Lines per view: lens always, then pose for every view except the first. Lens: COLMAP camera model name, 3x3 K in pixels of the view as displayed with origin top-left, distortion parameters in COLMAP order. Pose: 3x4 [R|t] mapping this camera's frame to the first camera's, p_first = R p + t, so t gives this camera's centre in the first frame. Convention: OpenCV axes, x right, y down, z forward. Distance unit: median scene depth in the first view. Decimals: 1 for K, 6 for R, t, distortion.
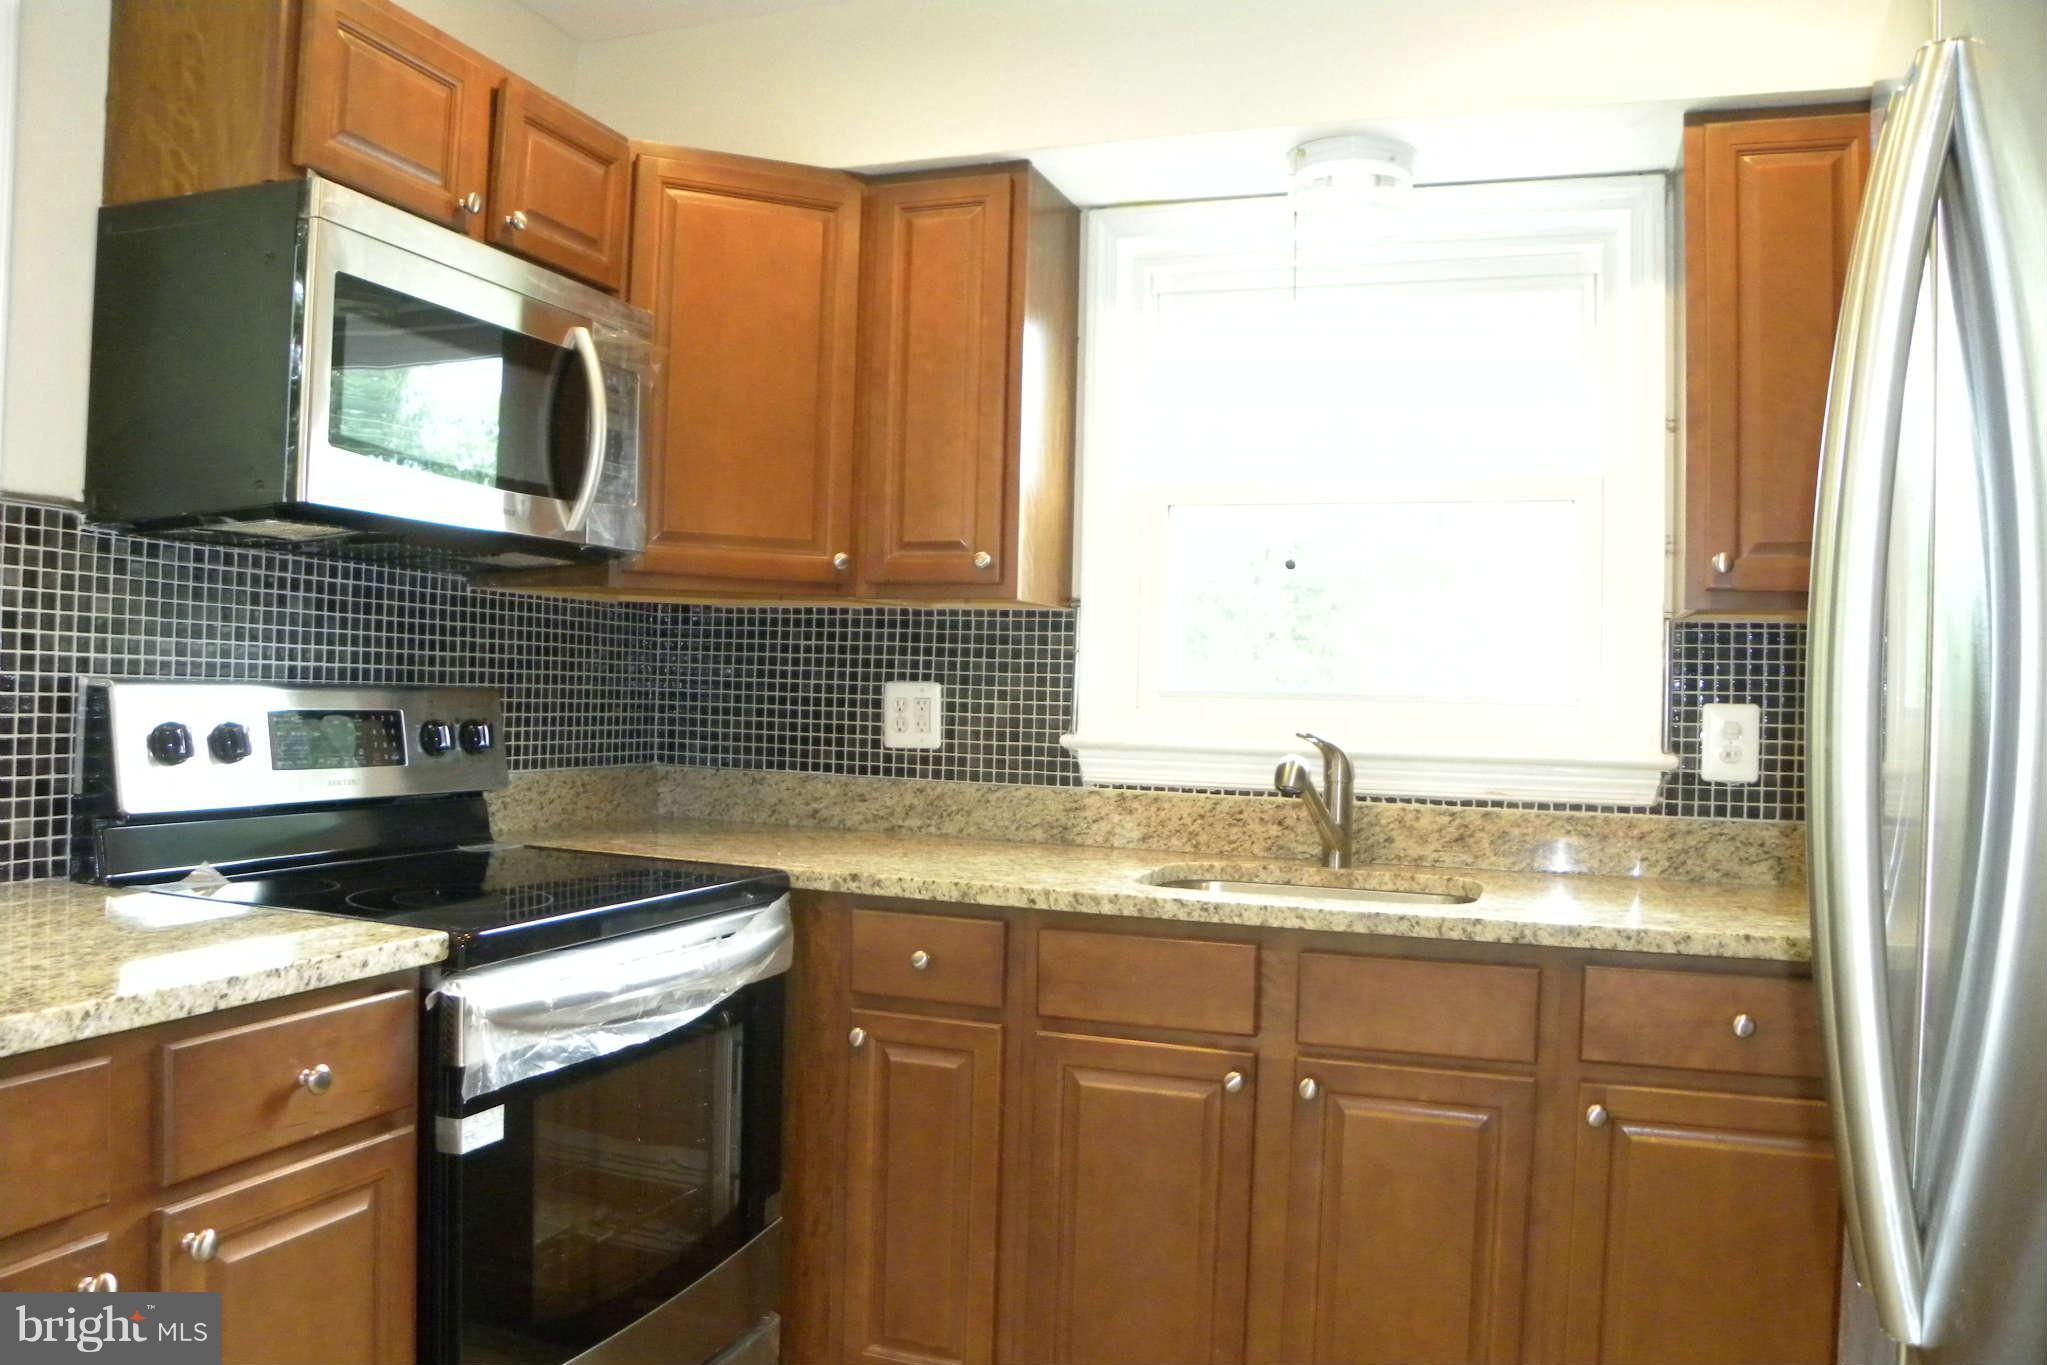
lens RADIAL K [[1564.3, 0, 1023.5], [0, 1564.3, 682.5], [0, 0, 1]] dist [-0.116822, 0.012935]
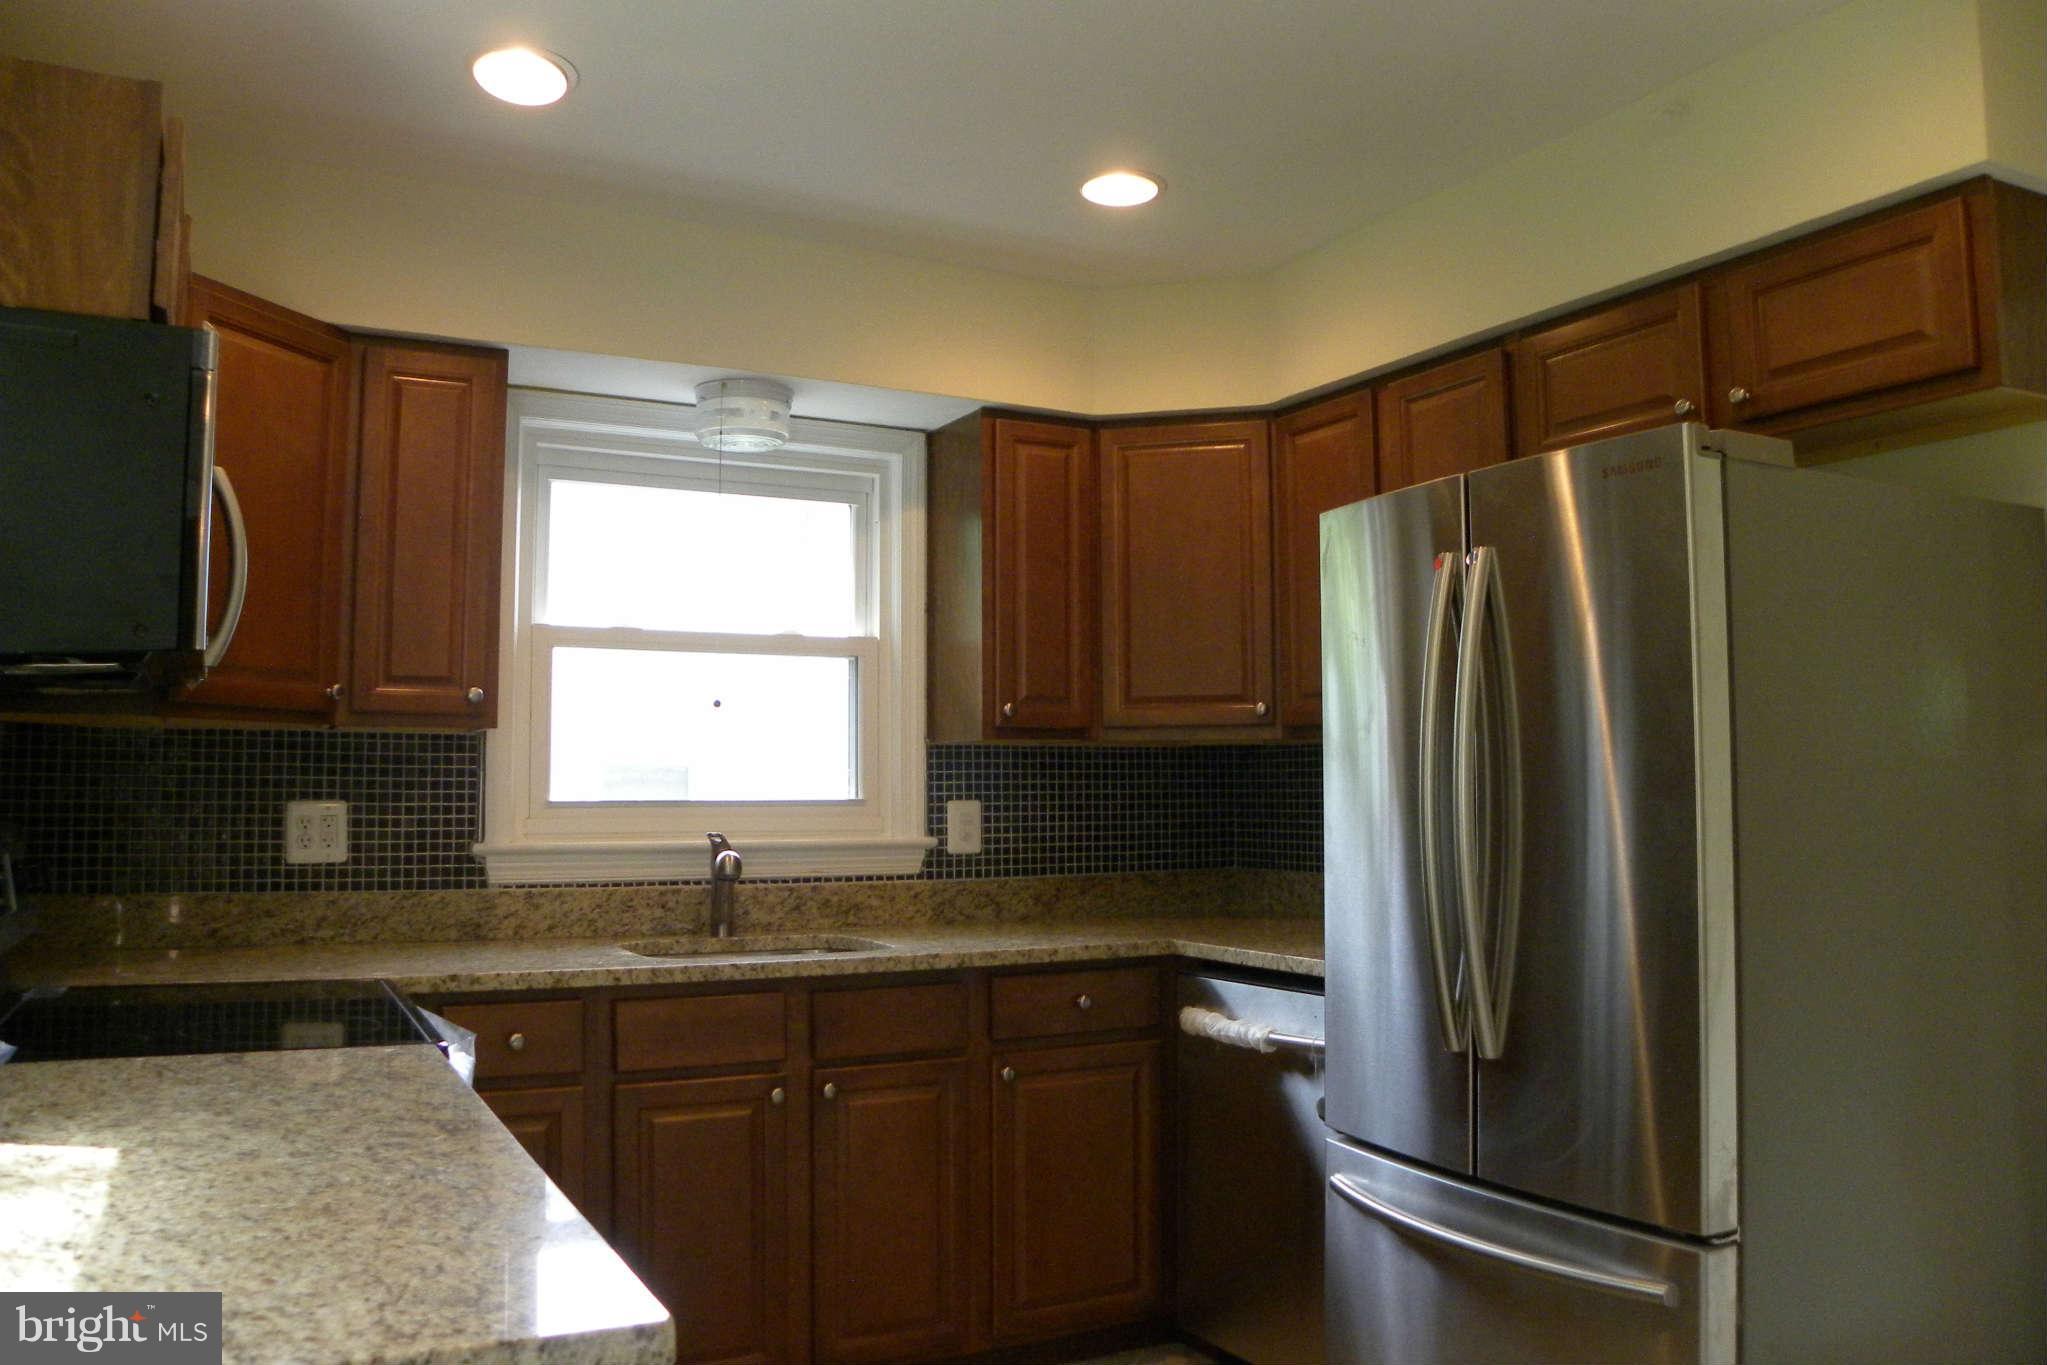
lens RADIAL K [[1564.3, 0, 1023.5], [0, 1564.3, 682.5], [0, 0, 1]] dist [-0.116822, 0.012935]
pose [[0.679012, 0.022022, 0.733797, -0.525652], [0.017411, 0.998786, -0.046085, -0.025118], [-0.733921, 0.044068, 0.677804, -0.056498]]
